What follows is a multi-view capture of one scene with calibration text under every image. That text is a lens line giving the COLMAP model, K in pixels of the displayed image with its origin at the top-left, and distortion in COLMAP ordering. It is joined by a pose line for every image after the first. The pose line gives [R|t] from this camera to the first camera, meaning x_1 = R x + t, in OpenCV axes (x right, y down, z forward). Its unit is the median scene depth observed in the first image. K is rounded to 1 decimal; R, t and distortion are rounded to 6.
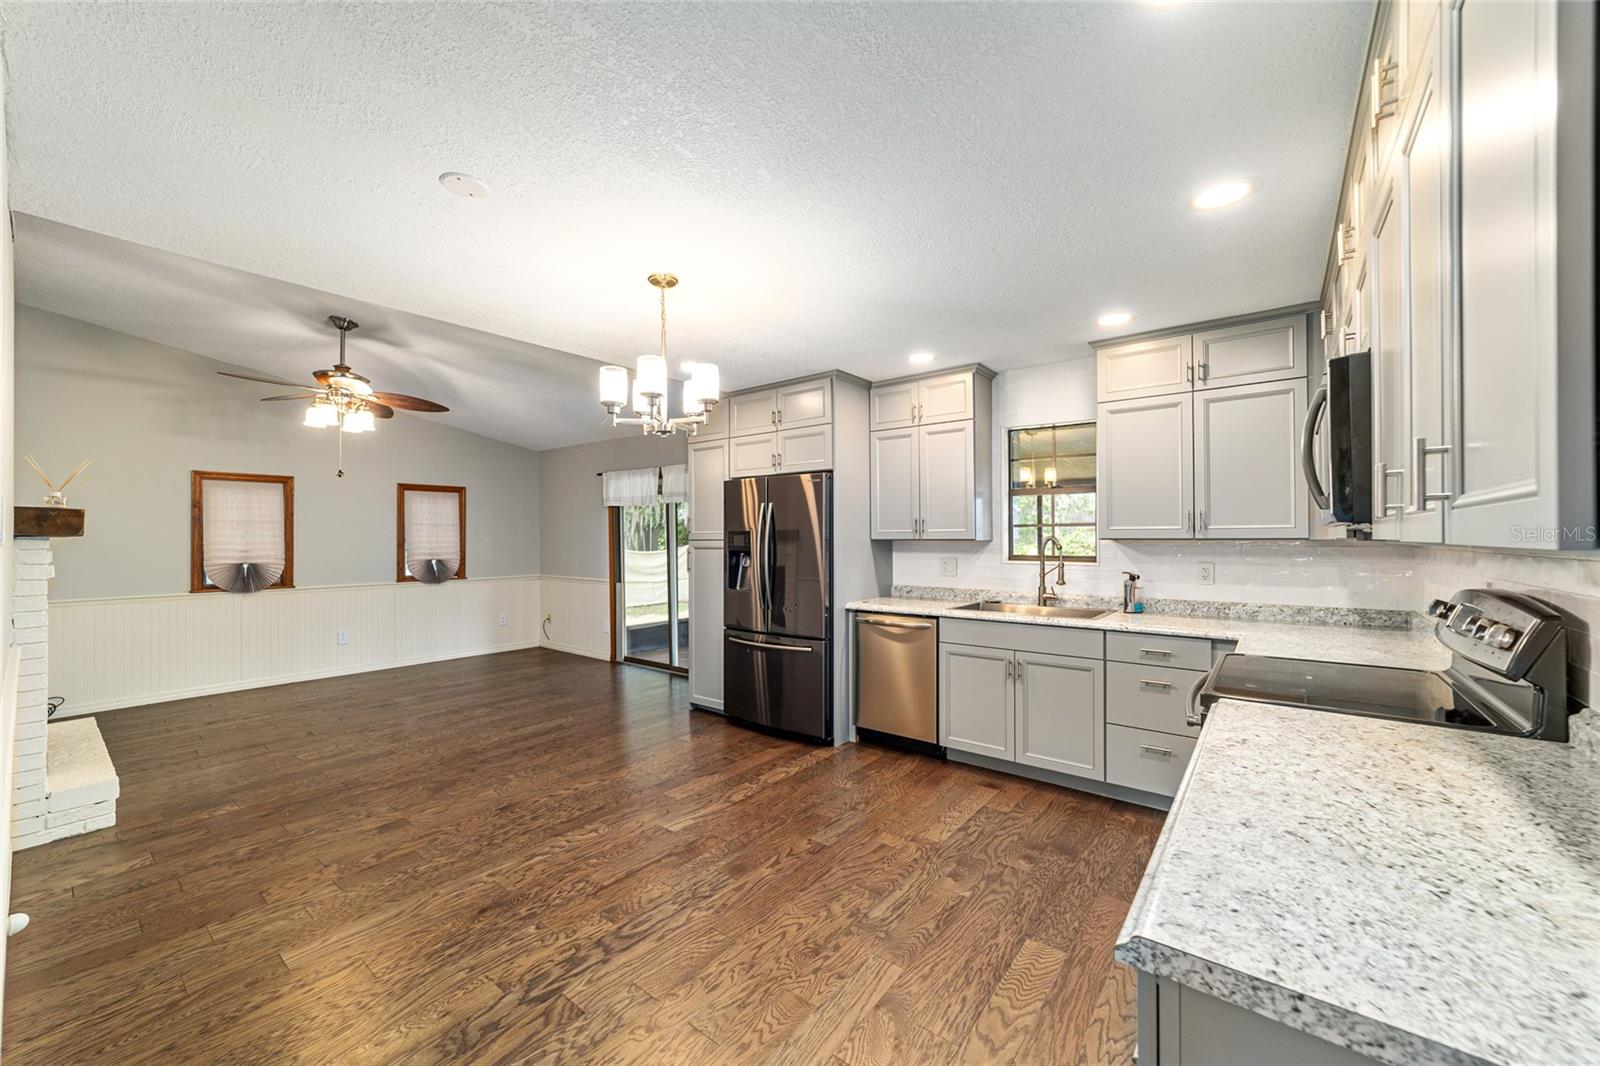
lens RADIAL K [[615.1, 0, 796.6], [0, 615.1, 536.4], [0, 0, 1]] dist [-0.015809, 0.007202]
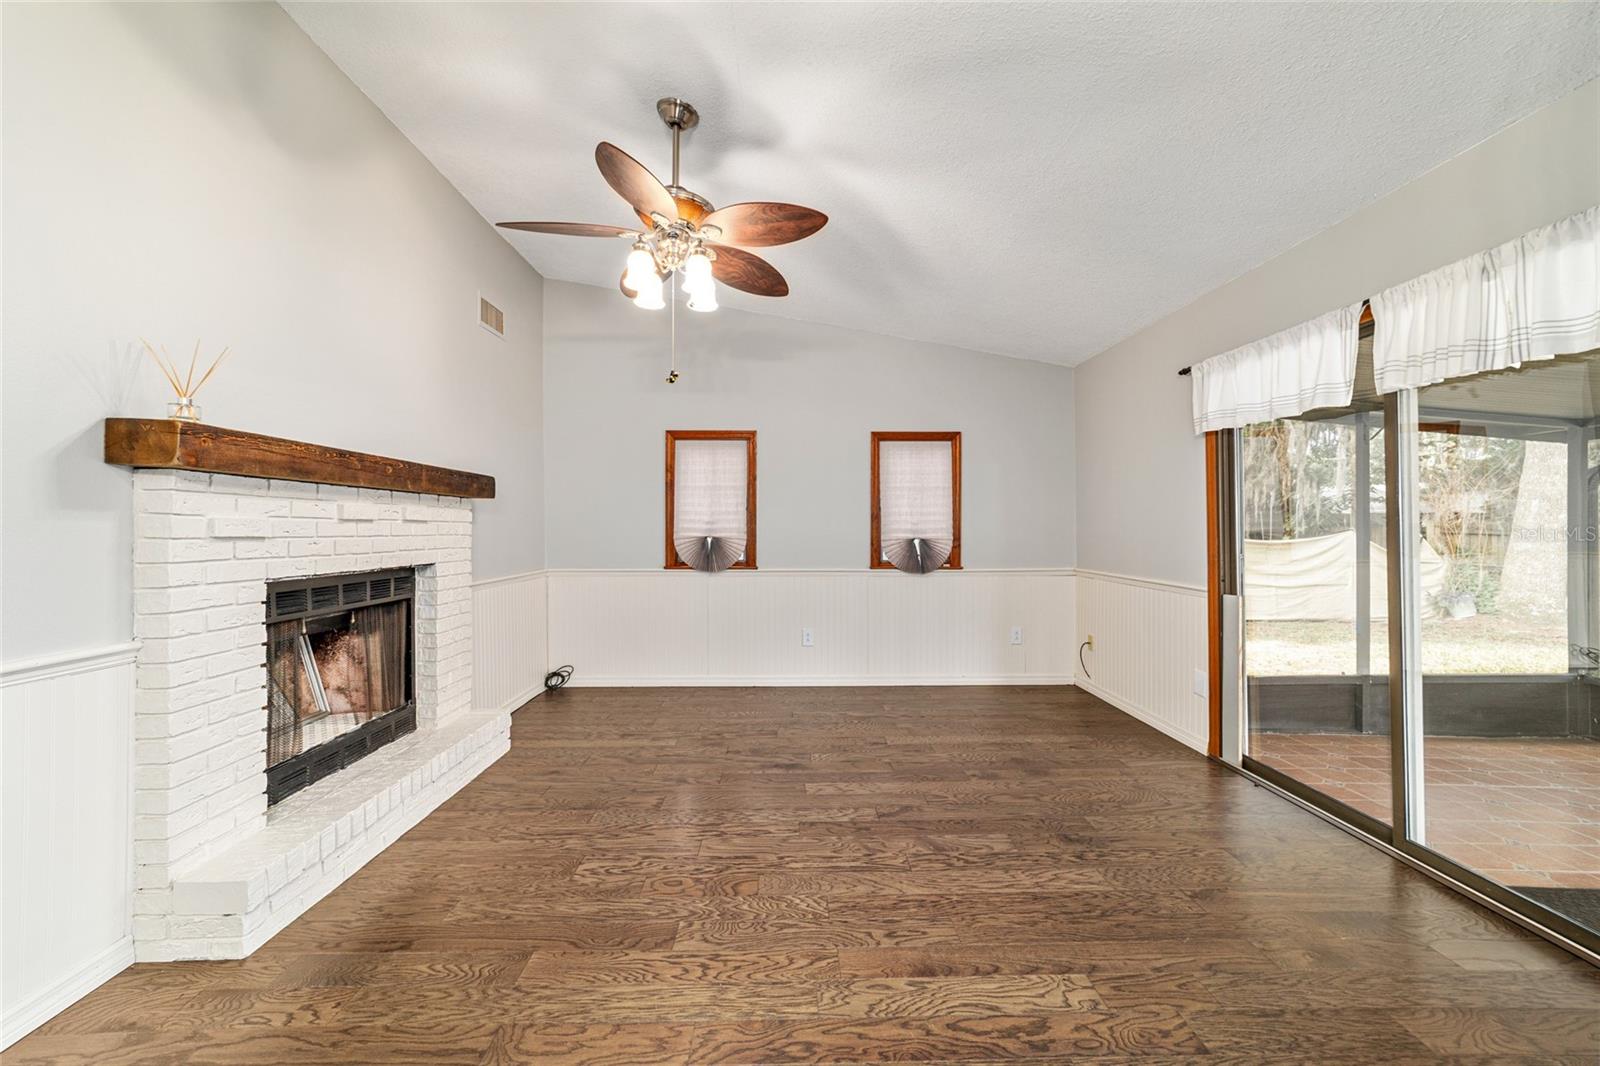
lens RADIAL K [[615.1, 0, 799.1], [0, 615.1, 530.4], [0, 0, 1]] dist [-0.015809, 0.007202]
pose [[0.638213, 0.005803, -0.769838, -0.246746], [-0.000838, 0.999976, 0.006843, 0.041618], [0.769859, -0.003722, 0.638203, 0.789222]]
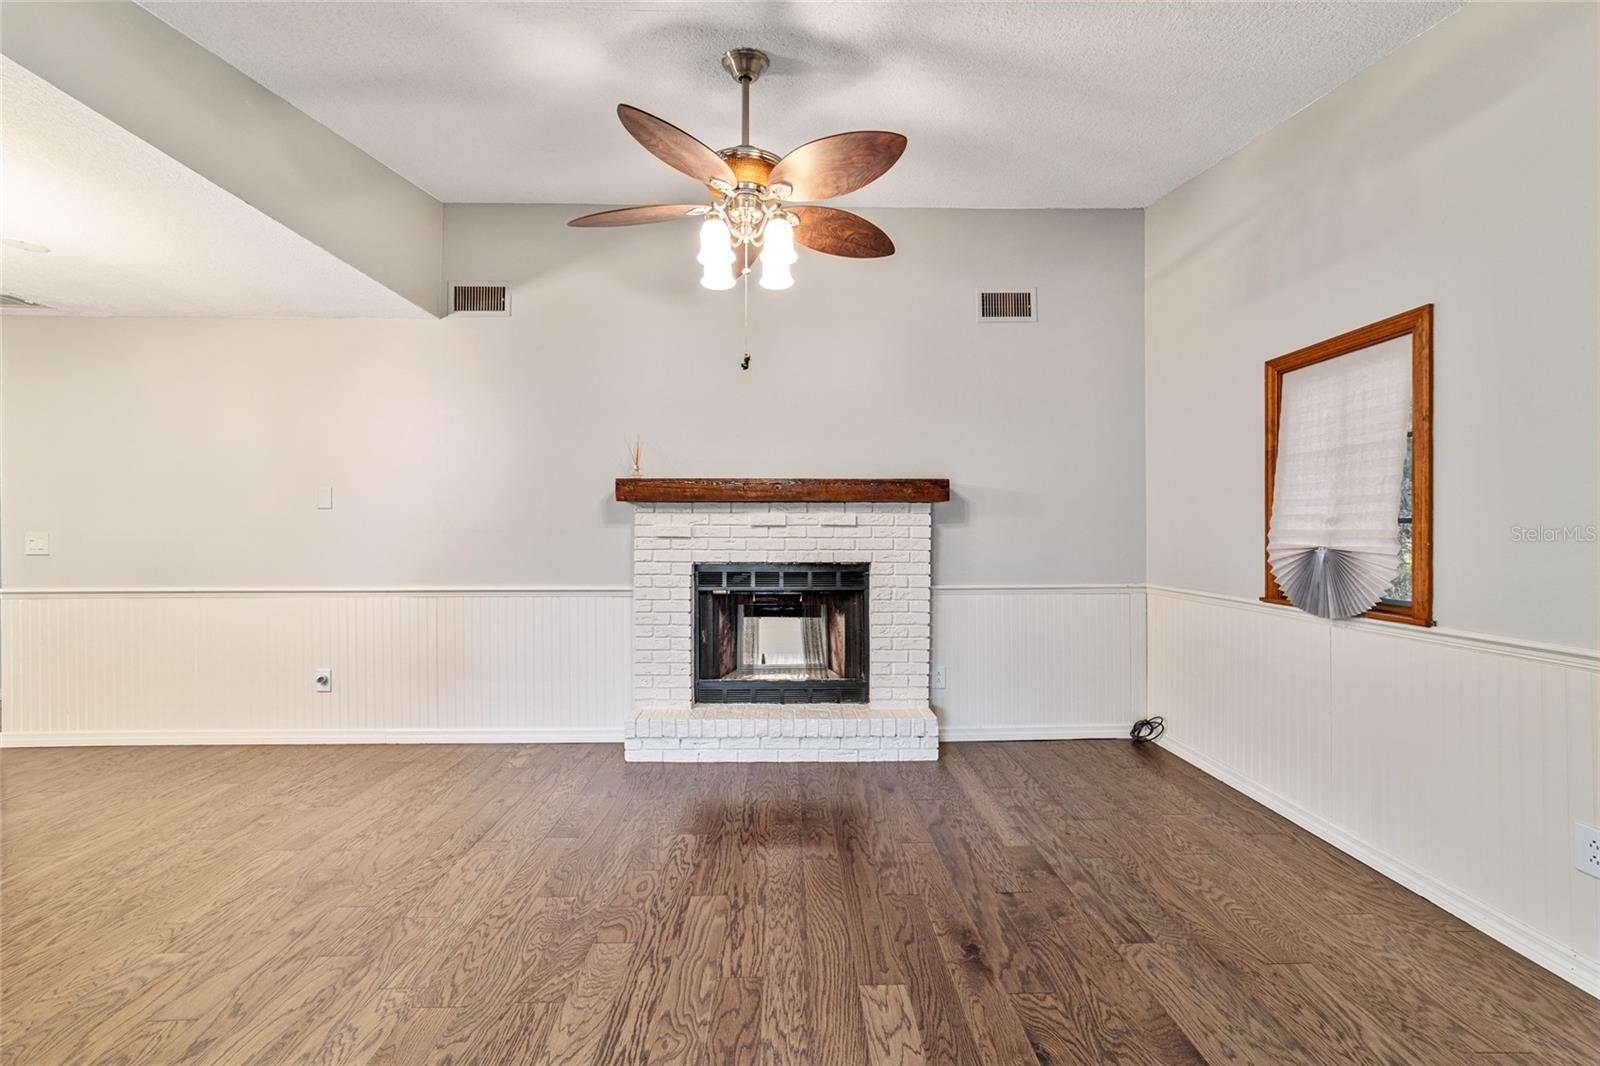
lens RADIAL K [[615.1, 0, 797.2], [0, 615.1, 526.1], [0, 0, 1]] dist [-0.015809, 0.007202]
pose [[-0.772104, -0.000006, -0.635496, -0.494037], [0.004458, 0.999975, -0.005426, 0.041619], [0.635480, -0.007023, -0.772085, 1.557234]]
